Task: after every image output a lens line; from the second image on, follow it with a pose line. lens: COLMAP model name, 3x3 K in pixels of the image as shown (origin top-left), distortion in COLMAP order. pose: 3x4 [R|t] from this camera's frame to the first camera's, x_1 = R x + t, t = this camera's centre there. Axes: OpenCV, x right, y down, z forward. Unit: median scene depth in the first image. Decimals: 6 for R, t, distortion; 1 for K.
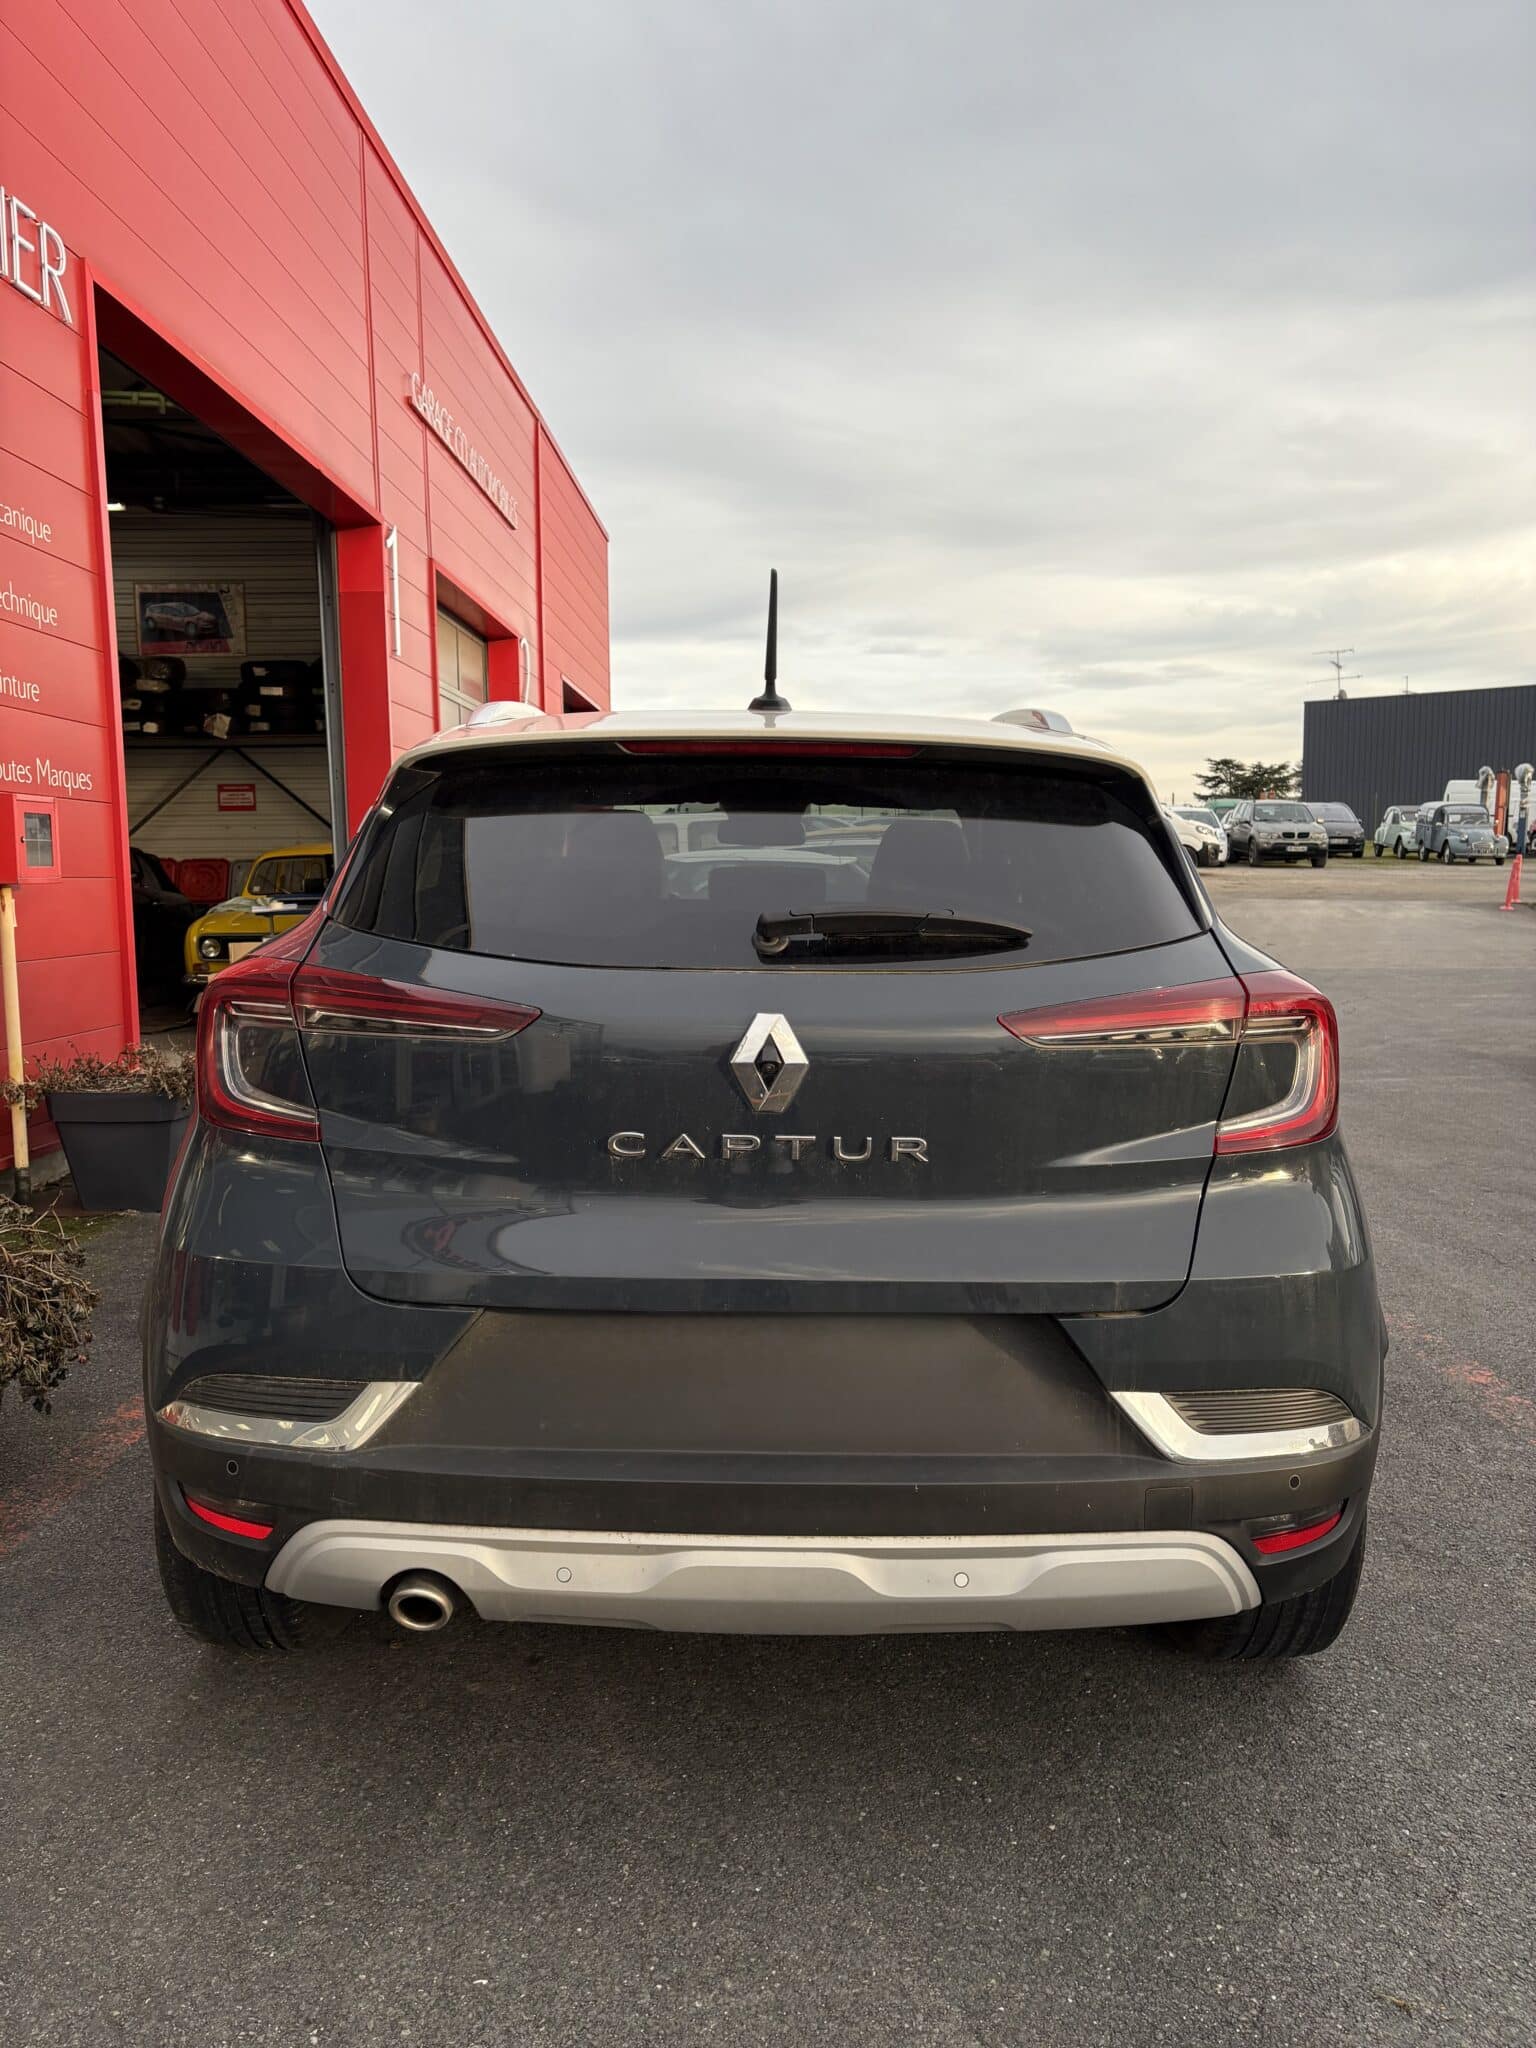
lens RADIAL K [[1541.0, 0, 770.6], [0, 1541.0, 1035.7], [0, 0, 1]] dist [0.067313, -0.077984]
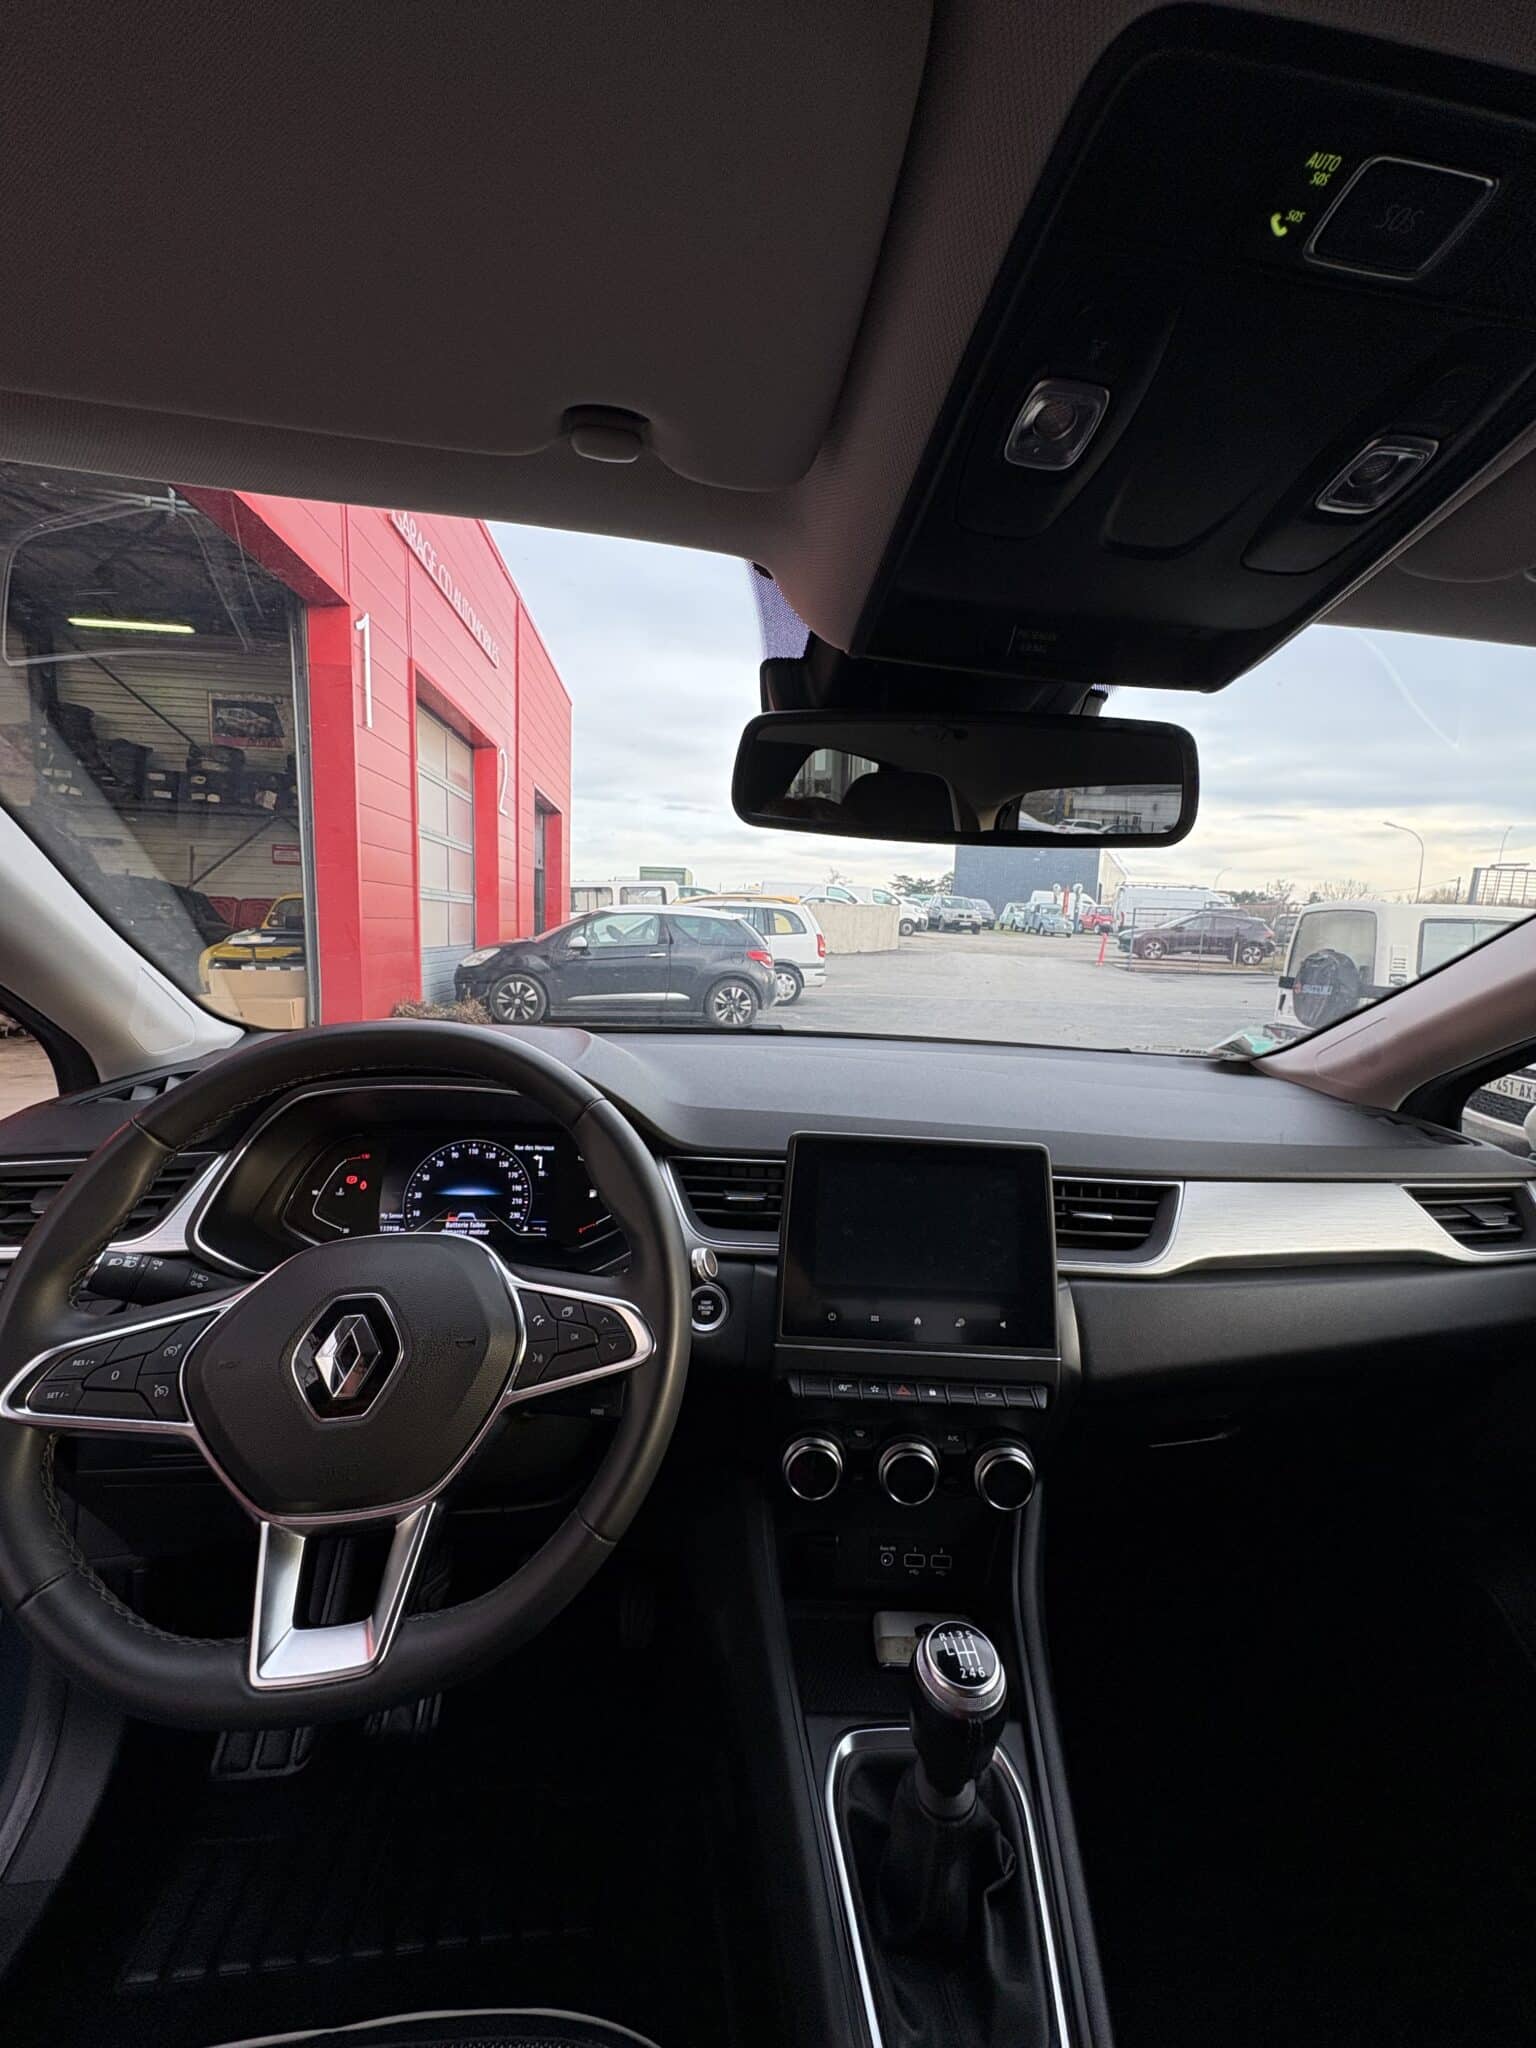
lens RADIAL K [[810.8, 0, 774.6], [0, 810.8, 1028.5], [0, 0, 1]] dist [-0.001000, -0.000298]
pose [[0.990134, 0.024958, 0.137882, -0.017302], [-0.027806, 0.999437, 0.018768, -0.040063], [-0.137336, -0.022416, 0.990271, 0.358463]]
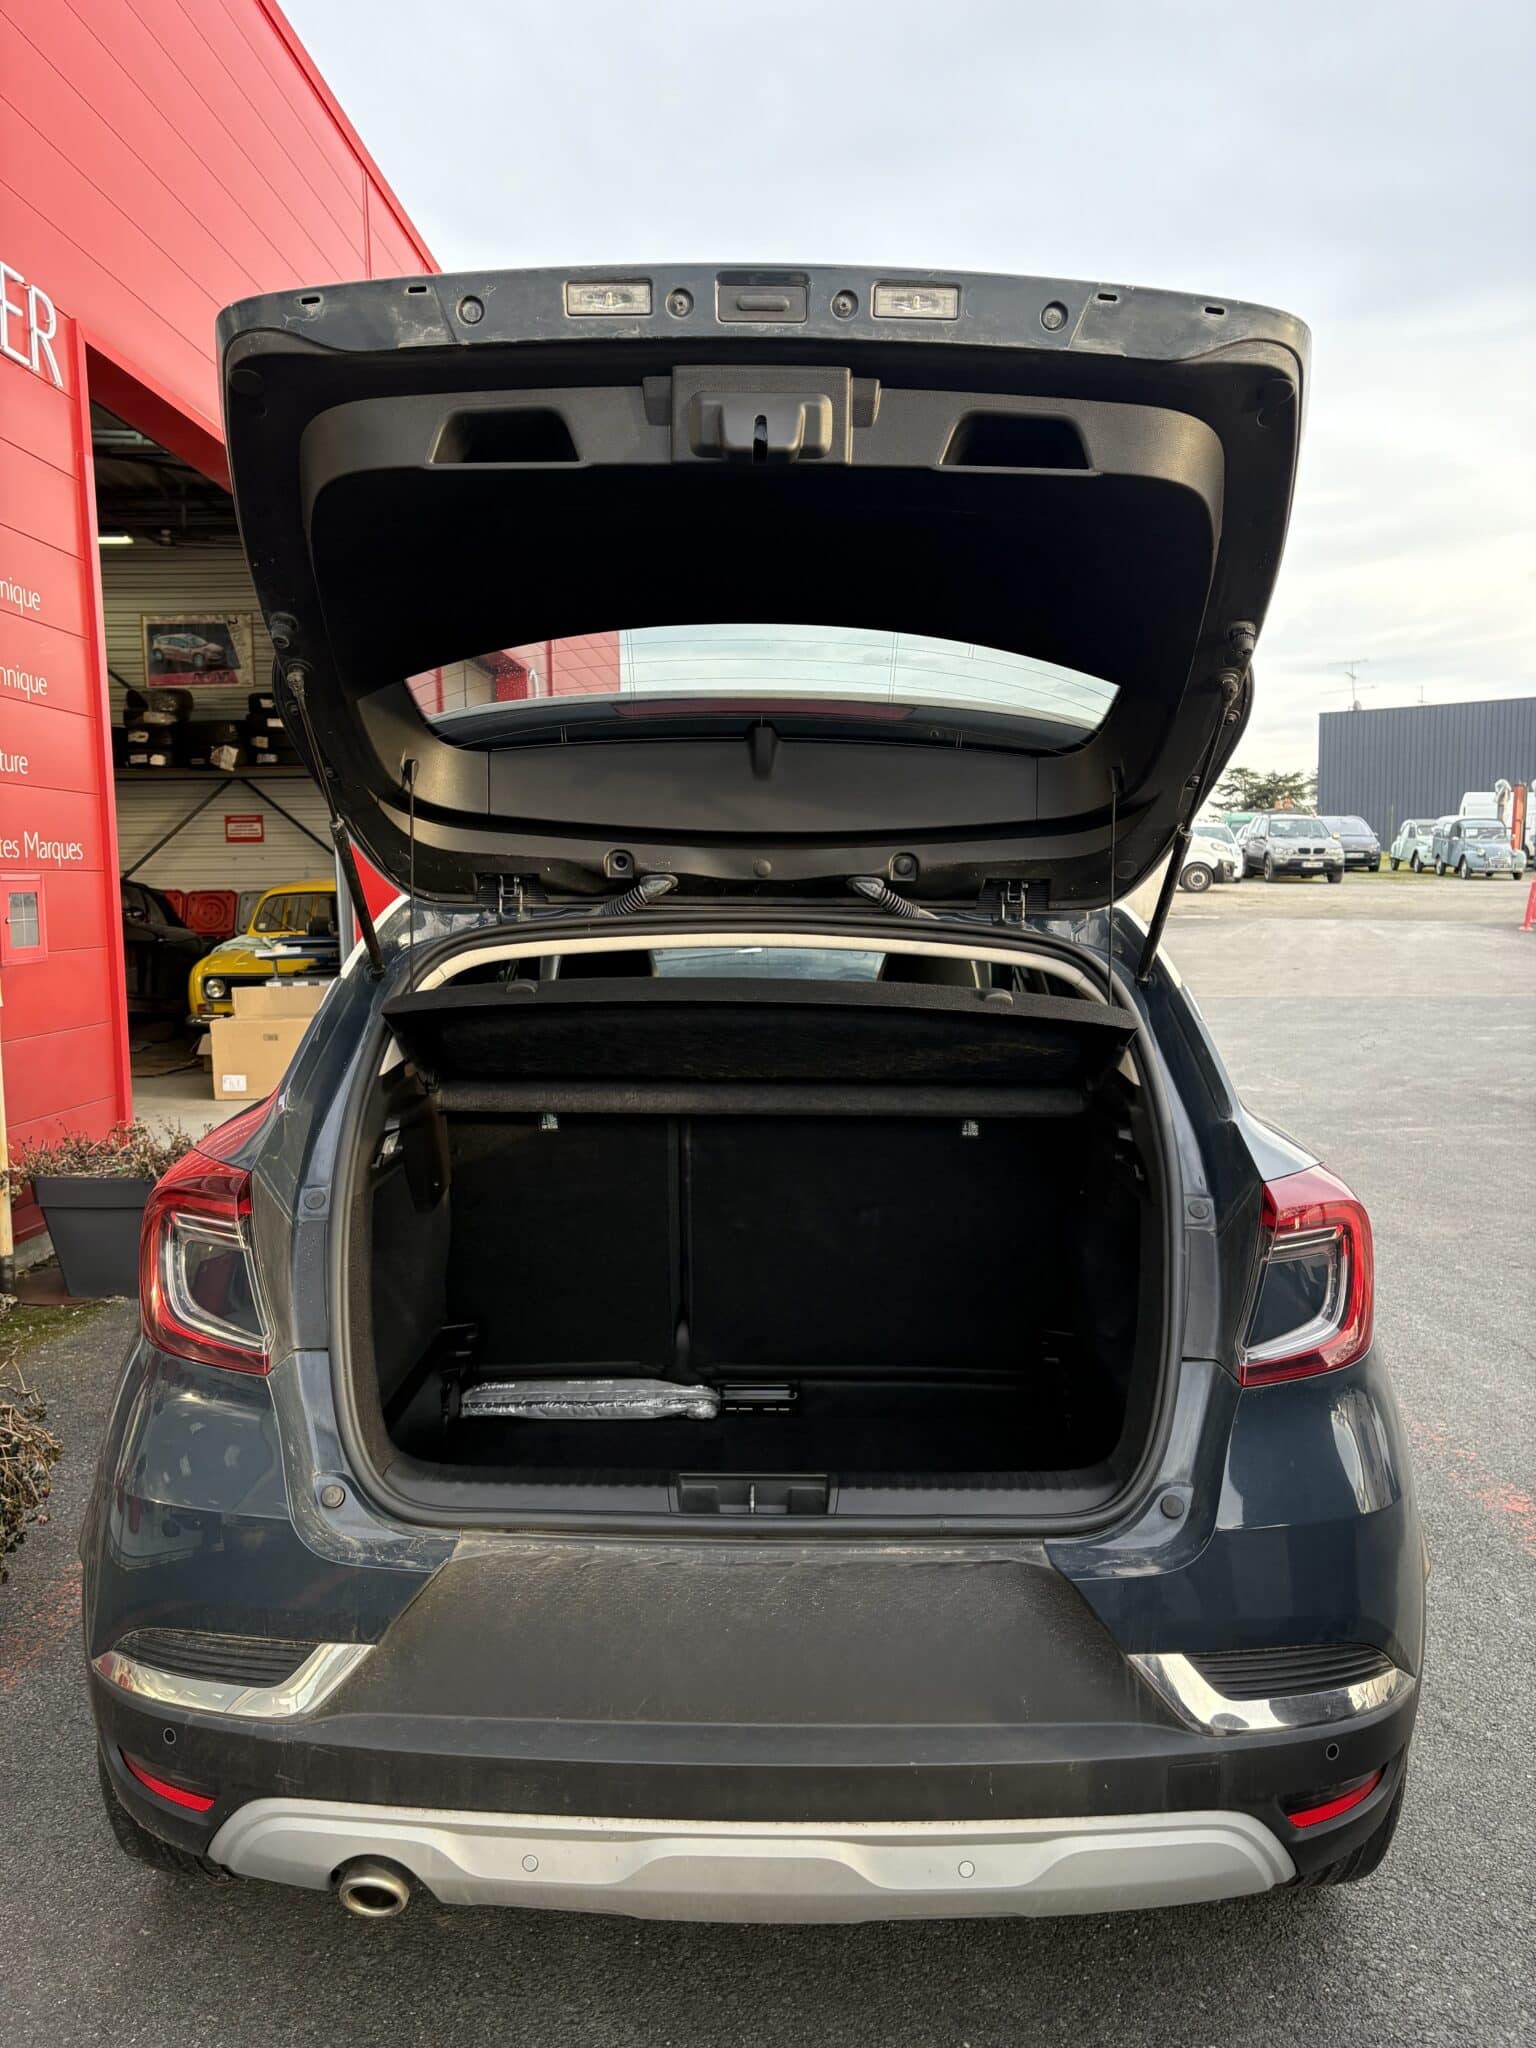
lens RADIAL K [[1541.0, 0, 774.7], [0, 1541.0, 1030.1], [0, 0, 1]] dist [0.067313, -0.077984]
pose [[0.999974, -0.002507, -0.006726, 0.003176], [0.002450, 0.999960, -0.008596, -0.023780], [0.006747, 0.008579, 0.999940, 0.014546]]
